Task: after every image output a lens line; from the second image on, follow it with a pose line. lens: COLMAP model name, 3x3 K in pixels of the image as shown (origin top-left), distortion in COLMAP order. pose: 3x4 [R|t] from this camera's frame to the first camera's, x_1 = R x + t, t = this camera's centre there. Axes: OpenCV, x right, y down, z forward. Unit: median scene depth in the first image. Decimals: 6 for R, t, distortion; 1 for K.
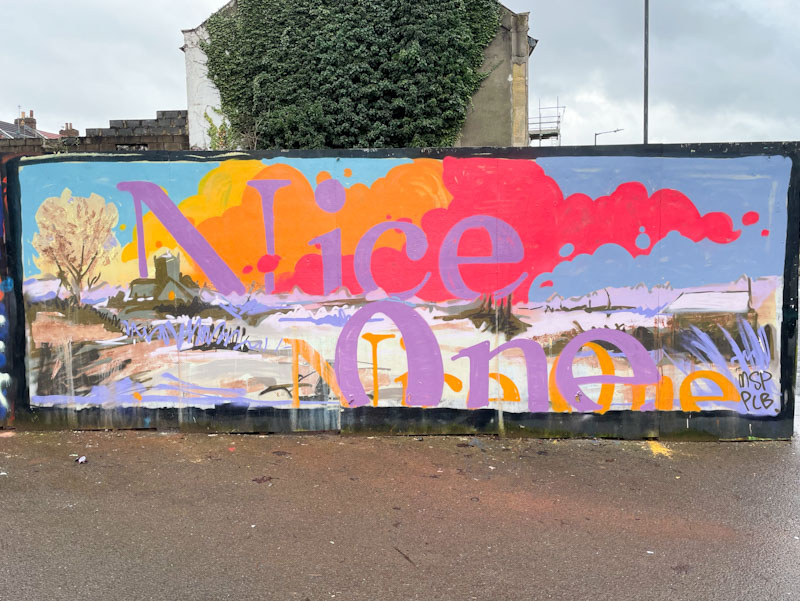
lens RADIAL K [[708.0, 0, 377.0], [0, 708.0, 289.4], [0, 0, 1]] dist [0.080948, -0.098045]
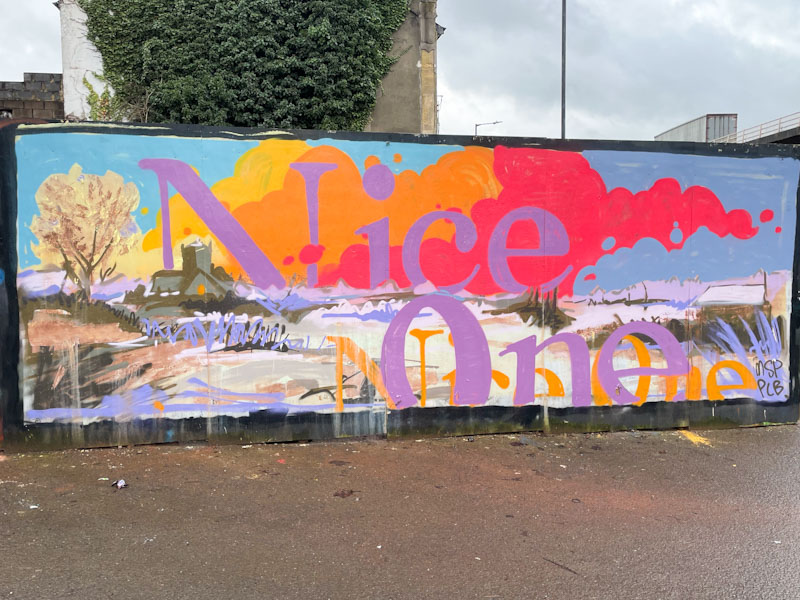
lens RADIAL K [[735.5, 0, 397.3], [0, 735.5, 266.2], [0, 0, 1]] dist [0.078106, -0.093596]
pose [[0.973098, 0.005195, 0.230335, -0.262009], [-0.002027, 0.999900, -0.013986, -0.007952], [-0.230384, 0.013143, 0.973011, 0.054234]]
